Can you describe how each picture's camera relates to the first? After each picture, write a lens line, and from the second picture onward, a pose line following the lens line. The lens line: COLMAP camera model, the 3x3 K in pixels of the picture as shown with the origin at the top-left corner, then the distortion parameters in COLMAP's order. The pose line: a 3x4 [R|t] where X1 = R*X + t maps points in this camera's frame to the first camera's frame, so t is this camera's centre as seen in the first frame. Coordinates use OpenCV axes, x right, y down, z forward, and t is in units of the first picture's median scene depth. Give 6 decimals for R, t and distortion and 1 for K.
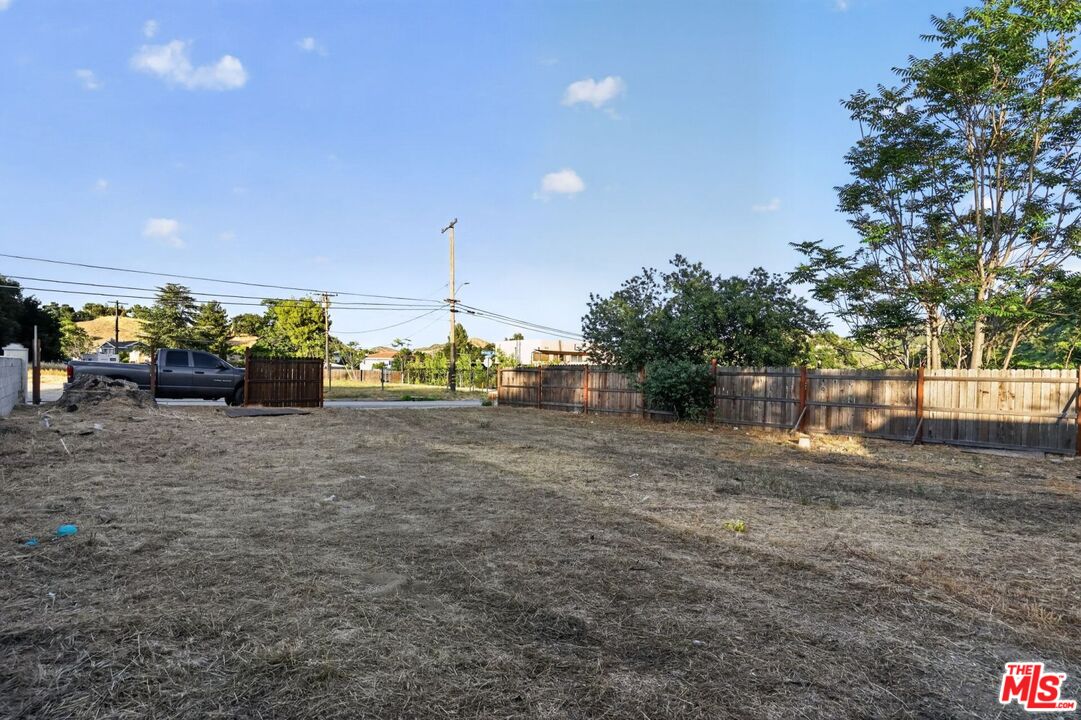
lens RADIAL K [[502.4, 0, 536.2], [0, 502.4, 377.8], [0, 0, 1]] dist [-0.058046, 0.023904]
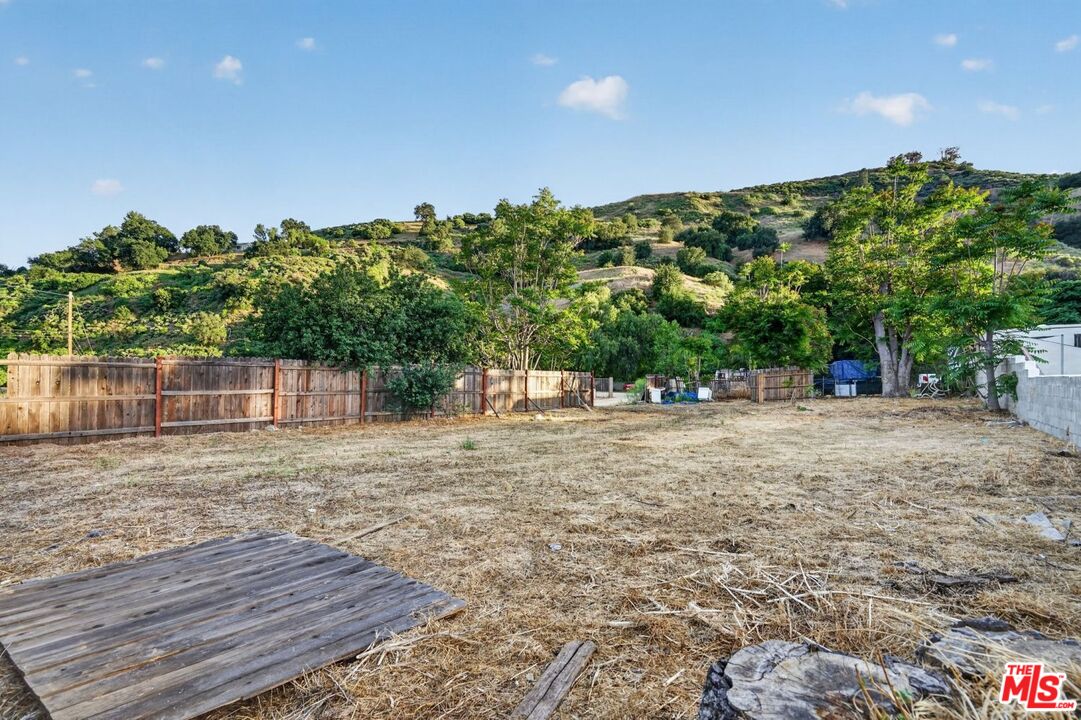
lens RADIAL K [[499.6, 0, 533.7], [0, 499.6, 365.1], [0, 0, 1]] dist [-0.059918, 0.023740]
pose [[-0.151957, 0.003649, 0.988380, -0.529124], [-0.008461, 0.999952, -0.004993, -0.014624], [-0.988351, -0.009121, -0.151919, 0.637050]]
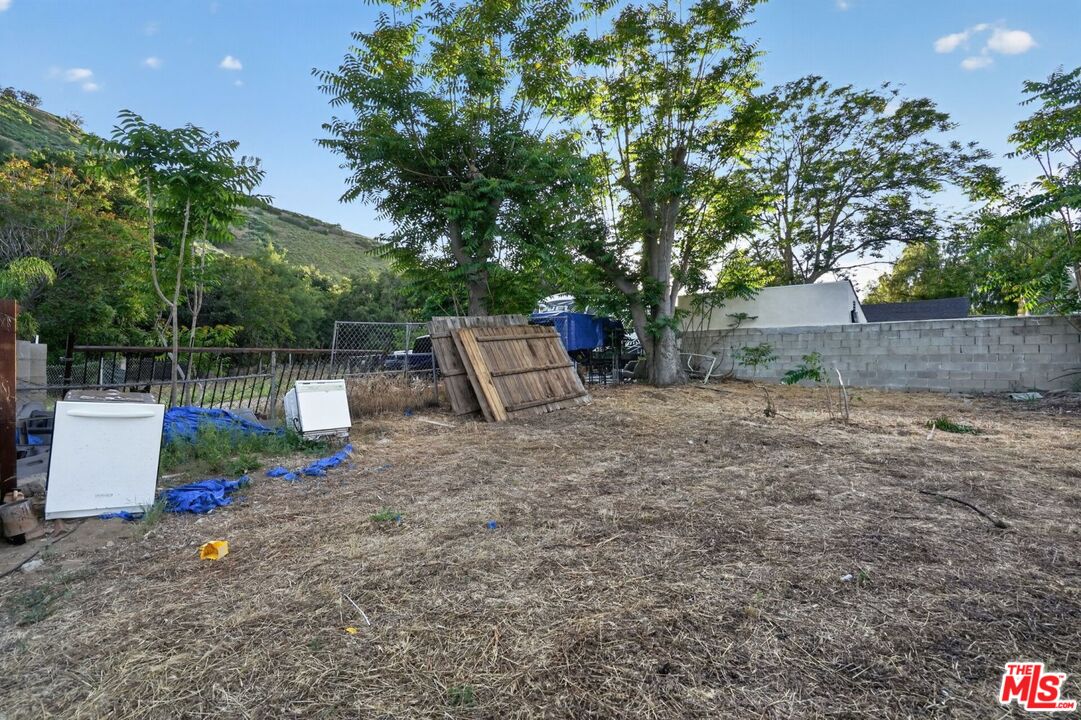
lens RADIAL K [[489.6, 0, 534.8], [0, 489.6, 365.4], [0, 0, 1]] dist [-0.046417, 0.013603]
pose [[-0.994309, -0.015644, -0.105380, 0.603872], [-0.015771, 0.999876, 0.000372, 0.023472], [0.105361, 0.002032, -0.994432, 0.276993]]
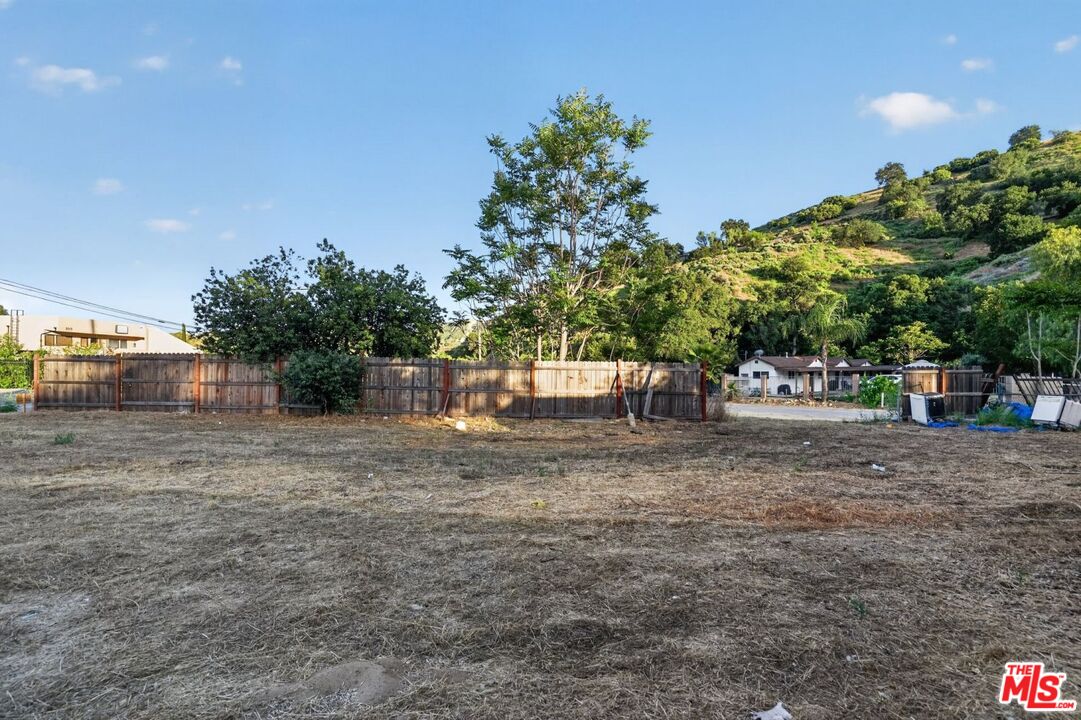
lens RADIAL K [[495.8, 0, 534.6], [0, 495.8, 365.6], [0, 0, 1]] dist [-0.056188, 0.019671]
pose [[0.686167, -0.004158, 0.727433, -0.083264], [0.005974, 0.999982, 0.000080, -0.002663], [-0.727420, 0.004291, 0.686179, 0.048386]]
